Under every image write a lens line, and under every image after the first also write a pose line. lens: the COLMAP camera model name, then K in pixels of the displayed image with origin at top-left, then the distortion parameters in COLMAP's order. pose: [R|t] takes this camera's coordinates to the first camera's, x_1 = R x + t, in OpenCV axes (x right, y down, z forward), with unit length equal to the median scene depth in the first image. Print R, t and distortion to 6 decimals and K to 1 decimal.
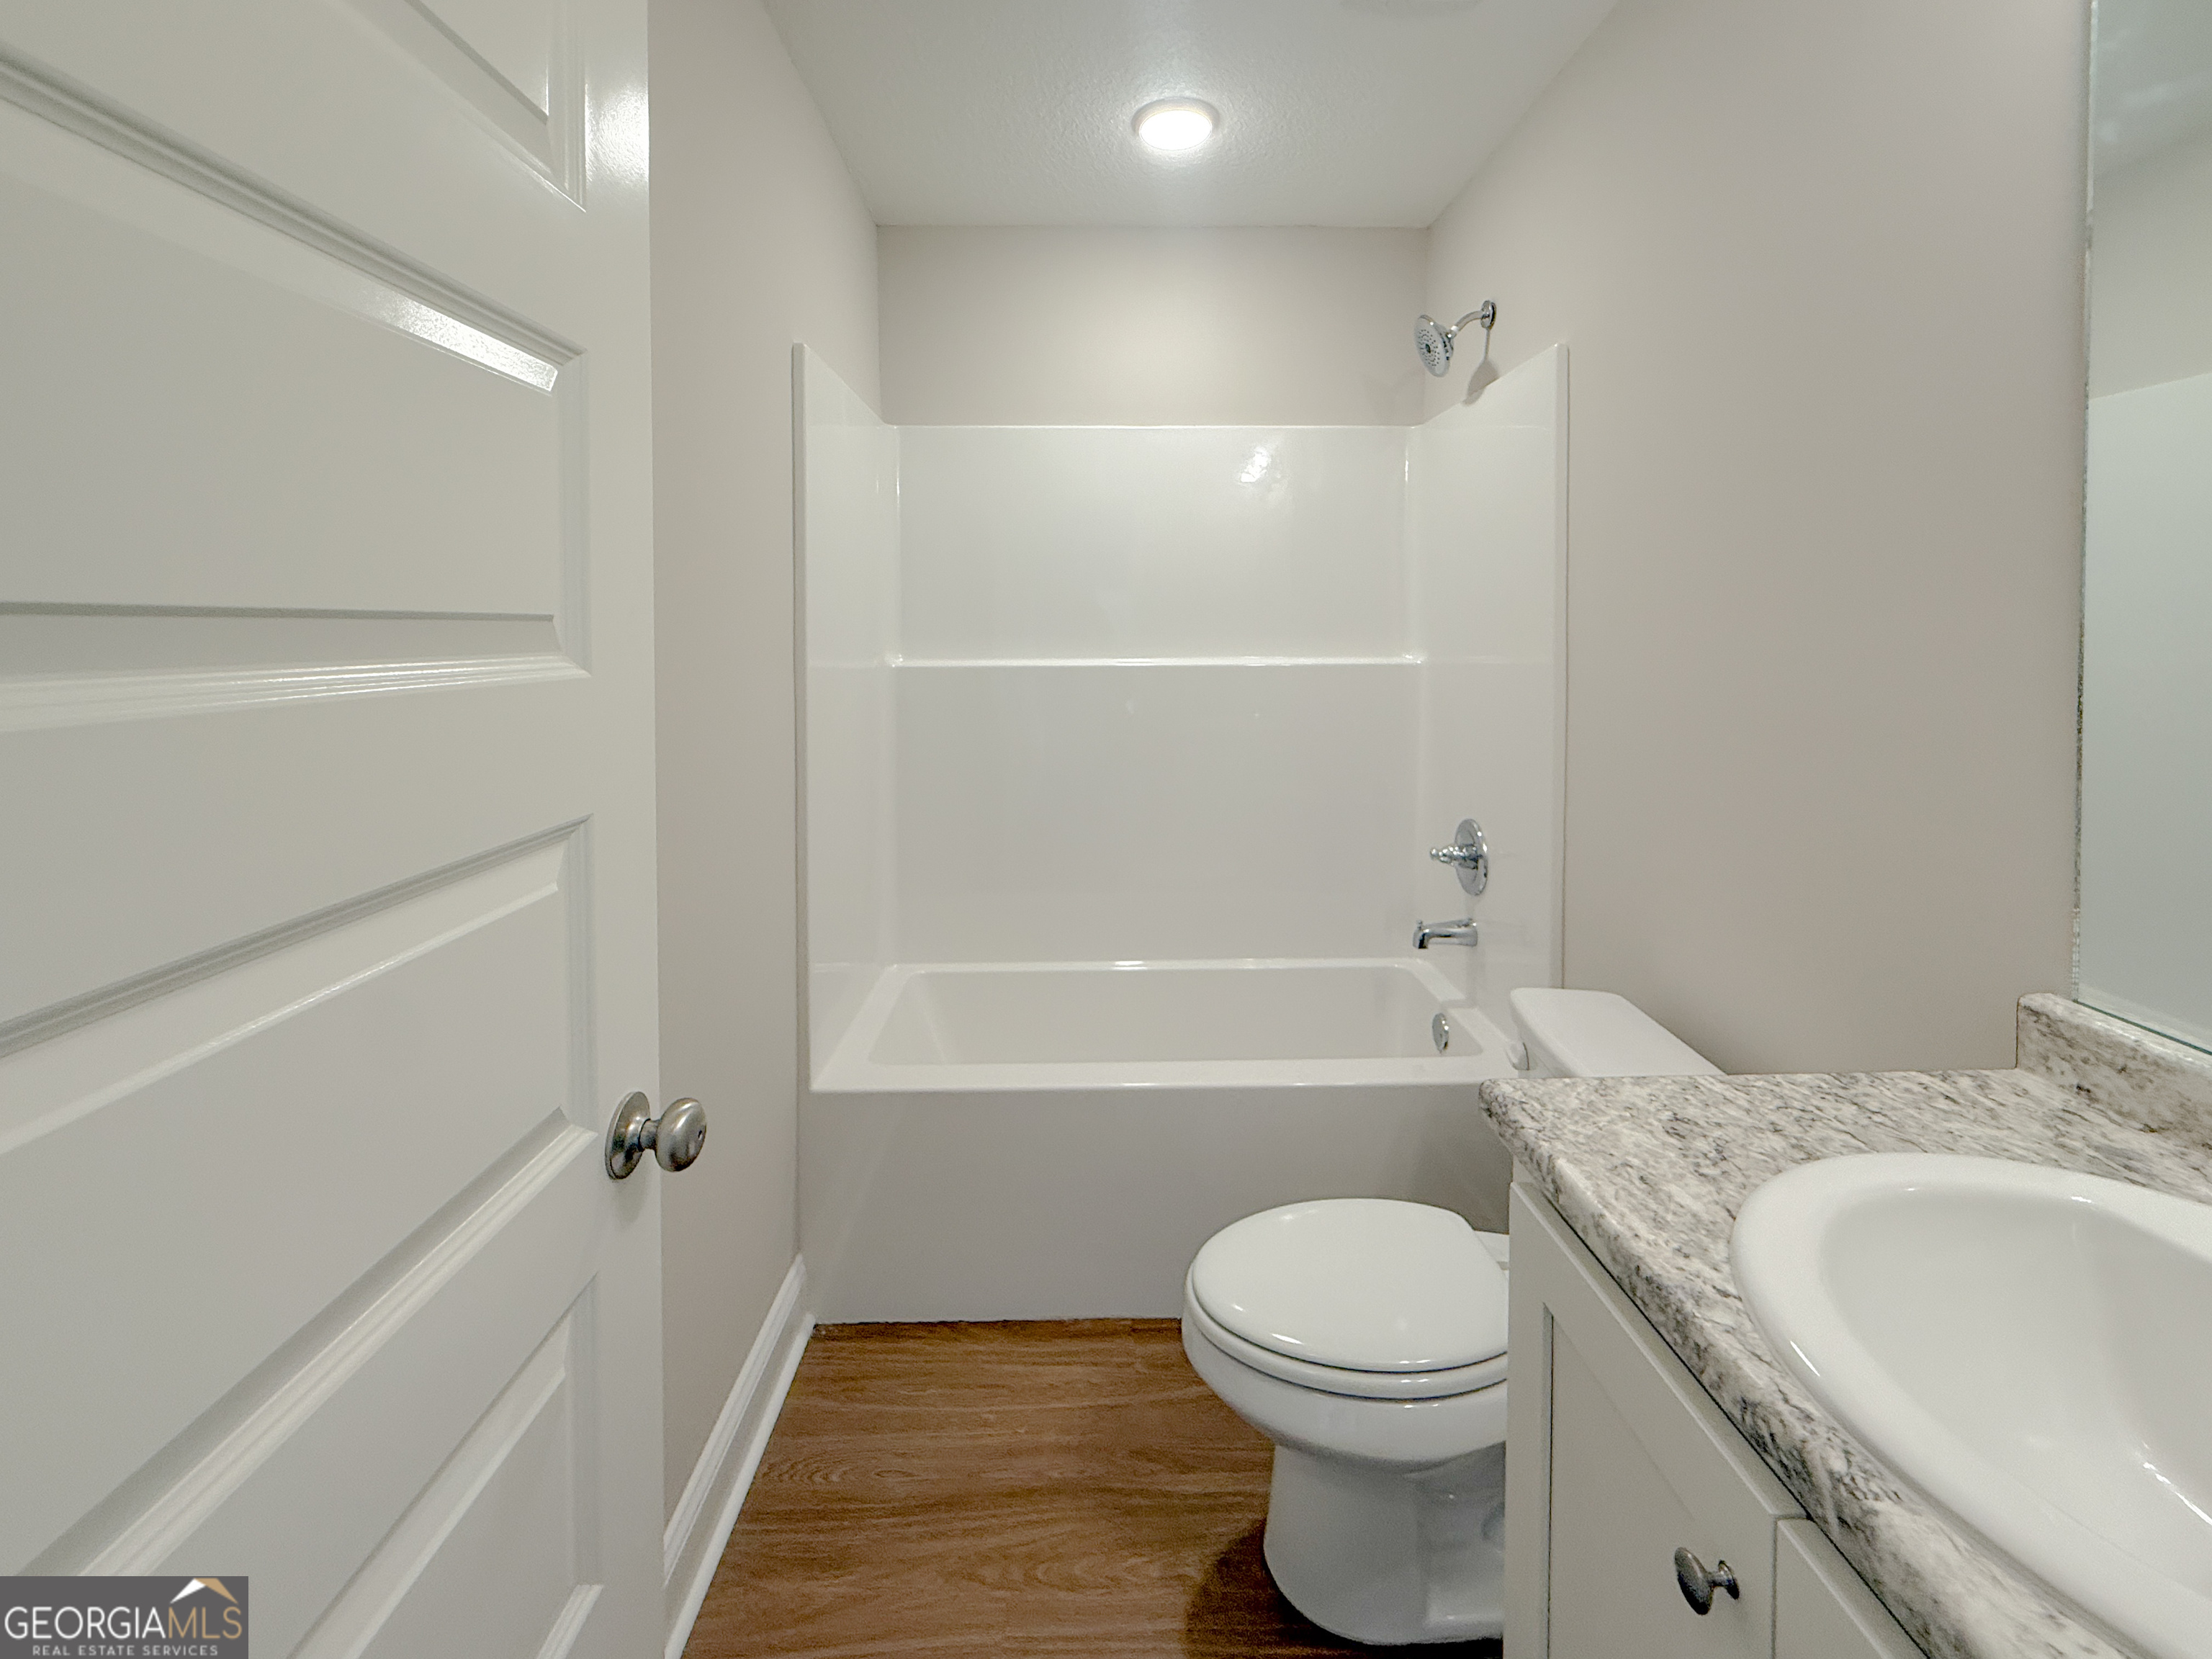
lens RADIAL K [[941.4, 0, 1103.4], [0, 941.4, 706.8], [0, 0, 1]] dist [0.001947, -0.000192]
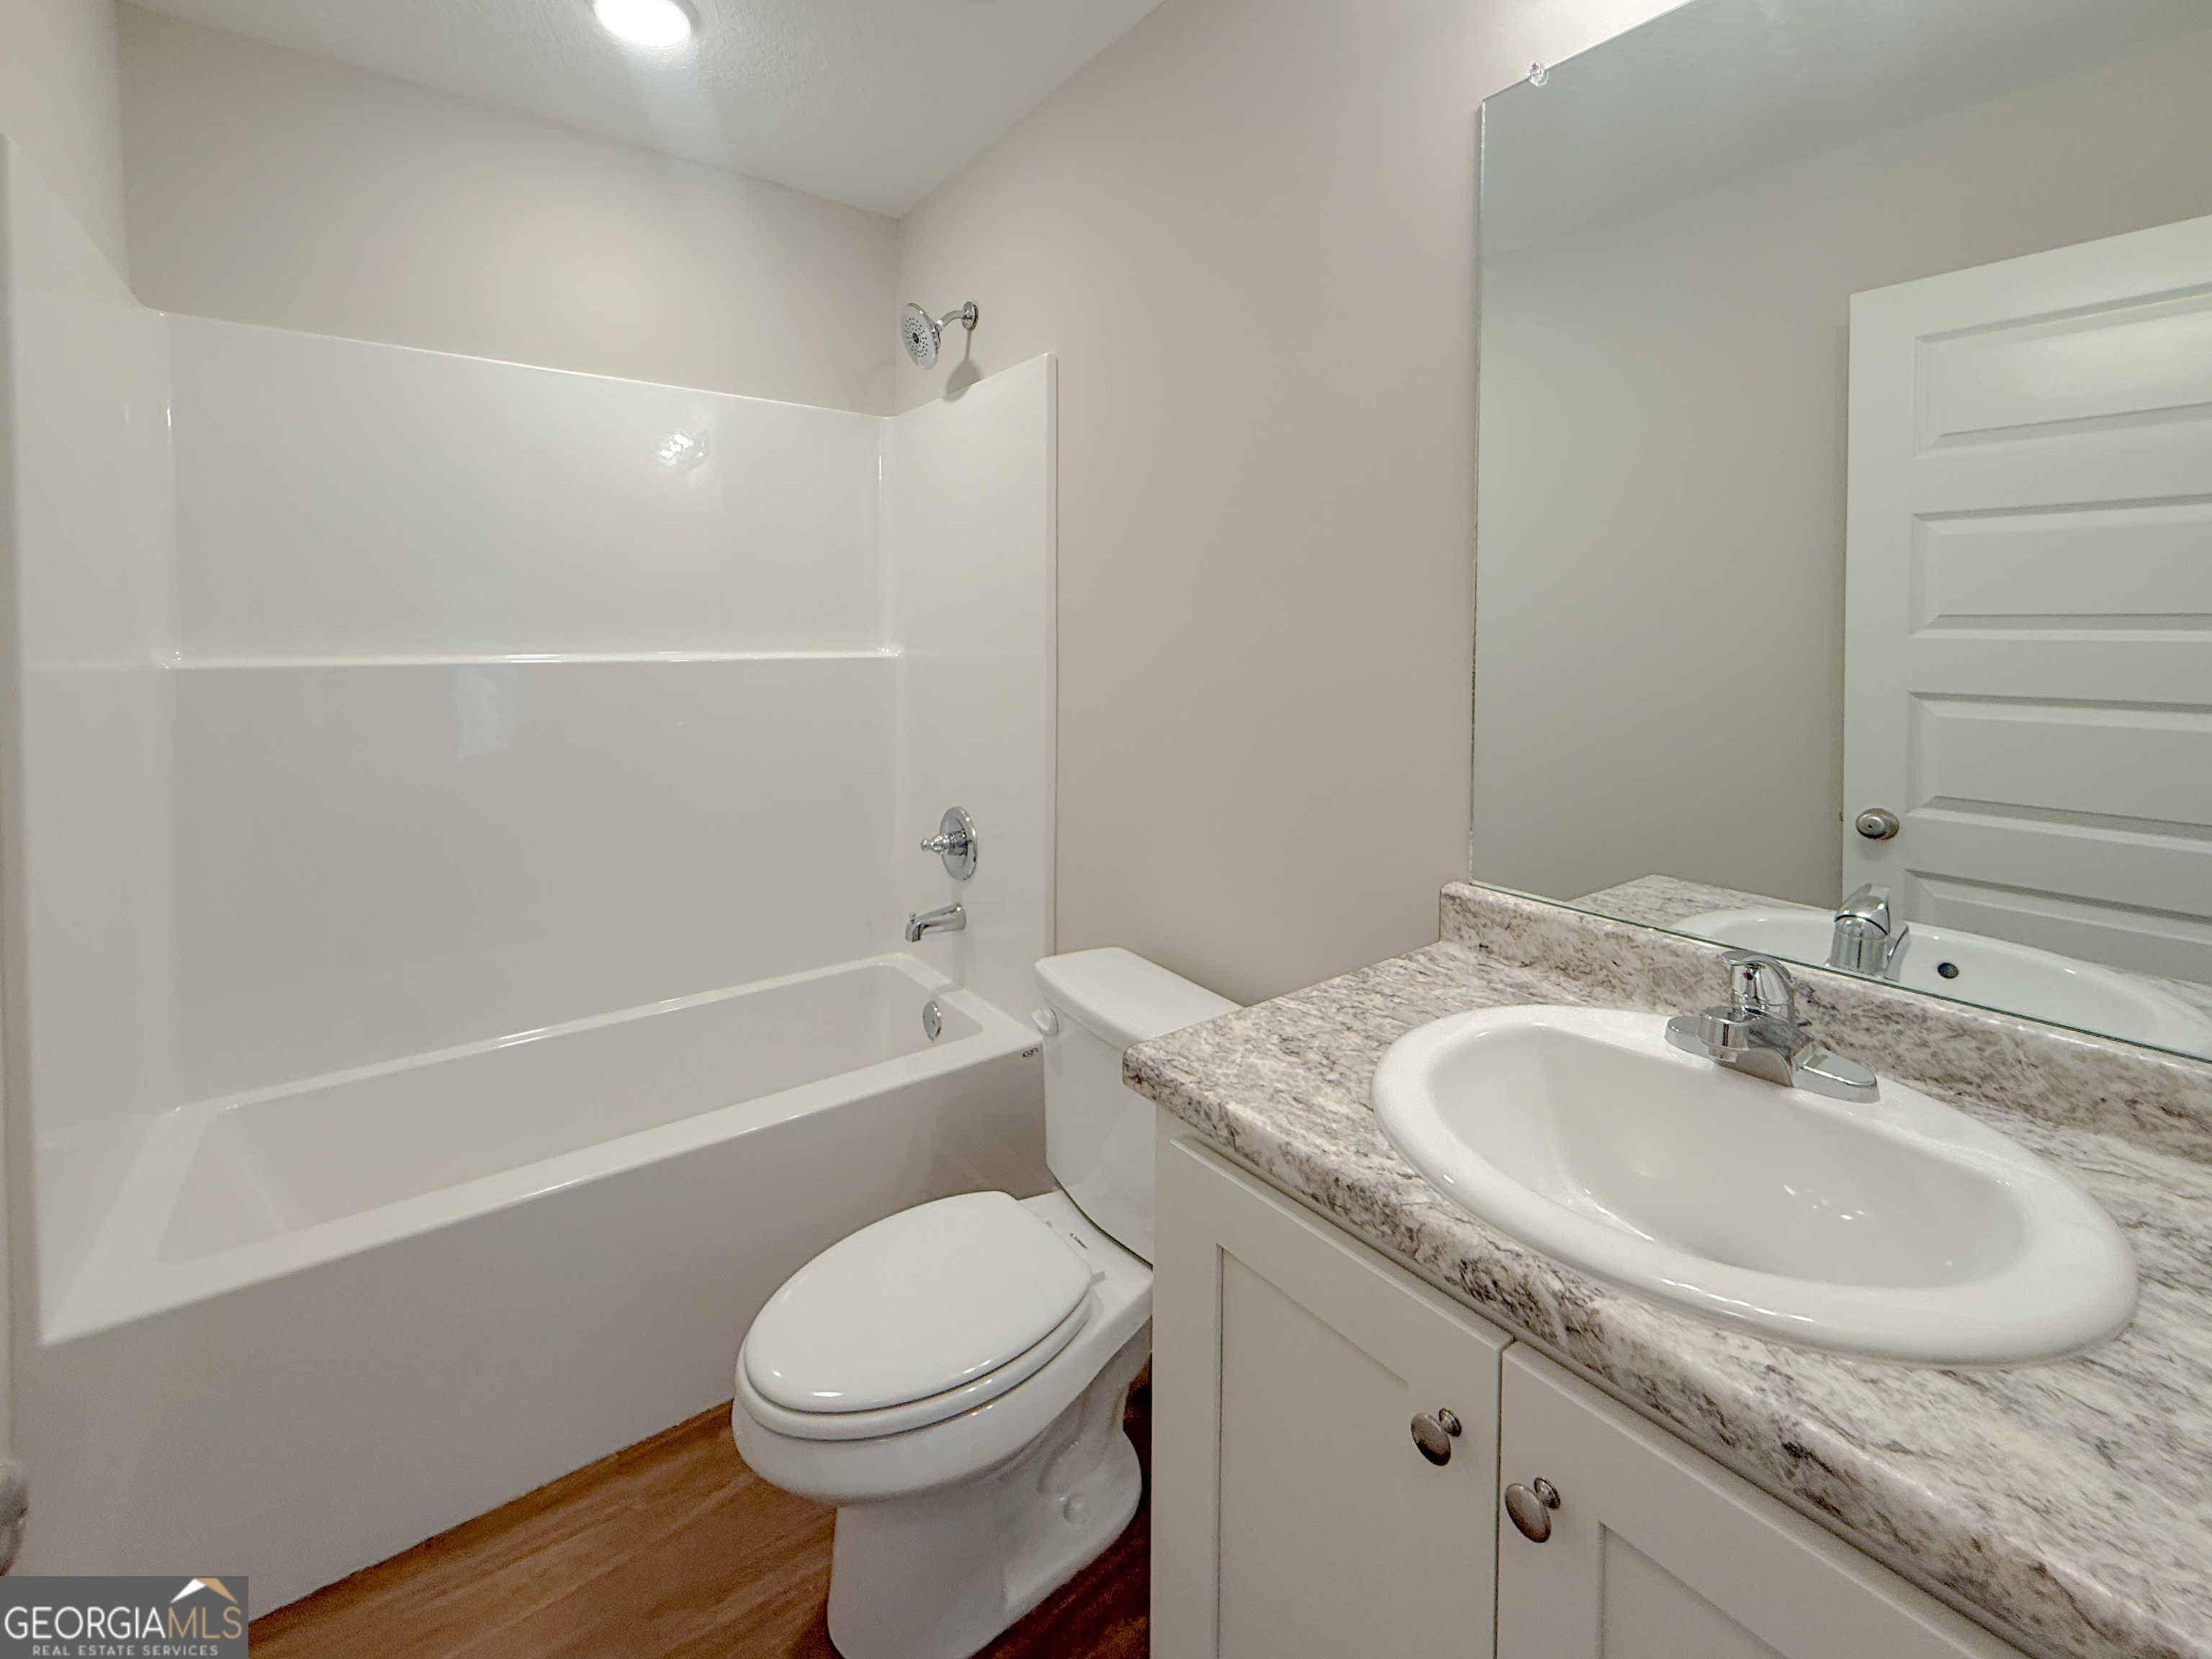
lens RADIAL K [[941.4, 0, 1103.4], [0, 941.4, 706.8], [0, 0, 1]] dist [0.001947, -0.000192]
pose [[0.815384, -0.039858, 0.577547, -0.201683], [0.041390, 0.999088, 0.010515, 0.016896], [-0.577440, 0.015331, 0.816289, 0.192090]]
